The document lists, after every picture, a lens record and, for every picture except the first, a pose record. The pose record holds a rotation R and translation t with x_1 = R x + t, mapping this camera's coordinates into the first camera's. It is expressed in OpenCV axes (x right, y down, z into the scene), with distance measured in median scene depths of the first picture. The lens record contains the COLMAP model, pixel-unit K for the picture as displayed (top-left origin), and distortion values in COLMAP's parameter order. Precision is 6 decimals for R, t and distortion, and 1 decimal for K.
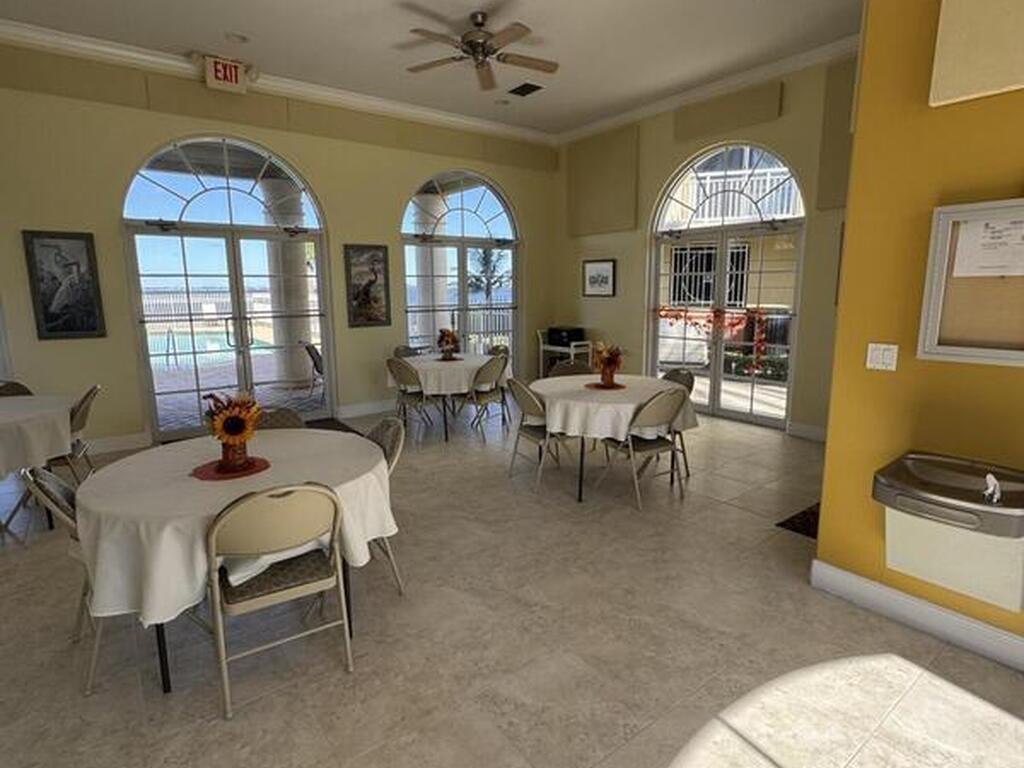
lens RADIAL K [[544.7, 0, 514.2], [0, 544.7, 383.0], [0, 0, 1]] dist [-0.001723, -0.001023]
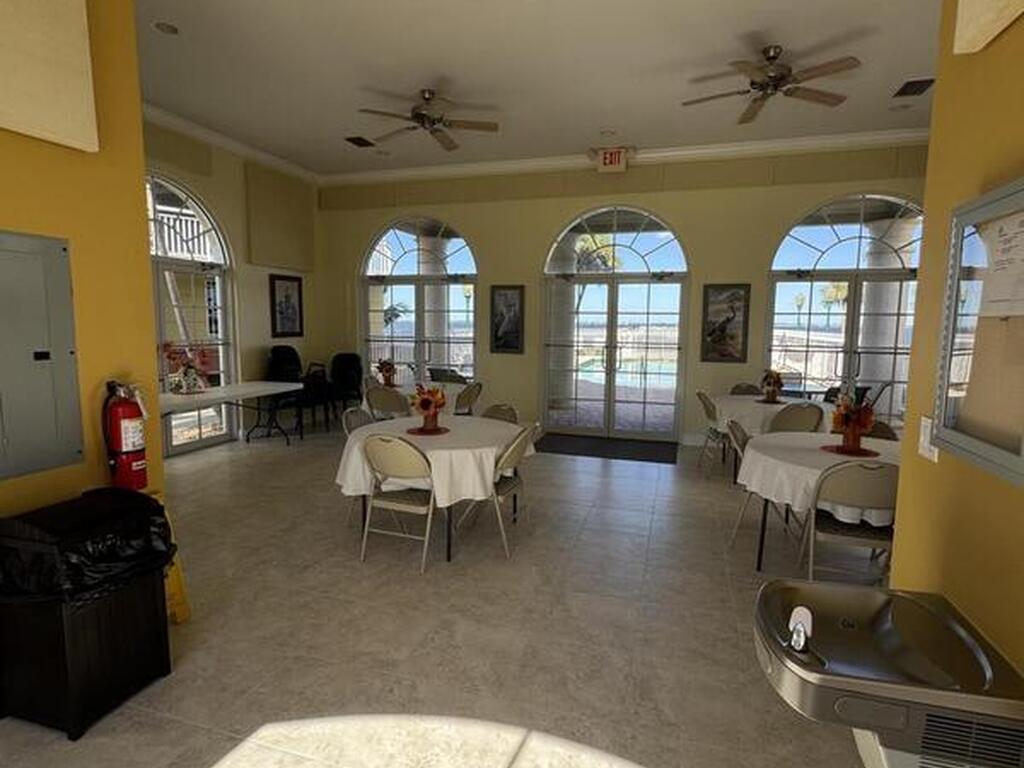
lens RADIAL K [[544.7, 0, 511.2], [0, 544.7, 381.8], [0, 0, 1]] dist [-0.001723, -0.001023]
pose [[0.586017, 0.102595, -0.803778, 0.373149], [-0.157313, 0.987484, 0.011350, -0.018447], [0.794882, 0.119793, 0.594822, 0.088194]]
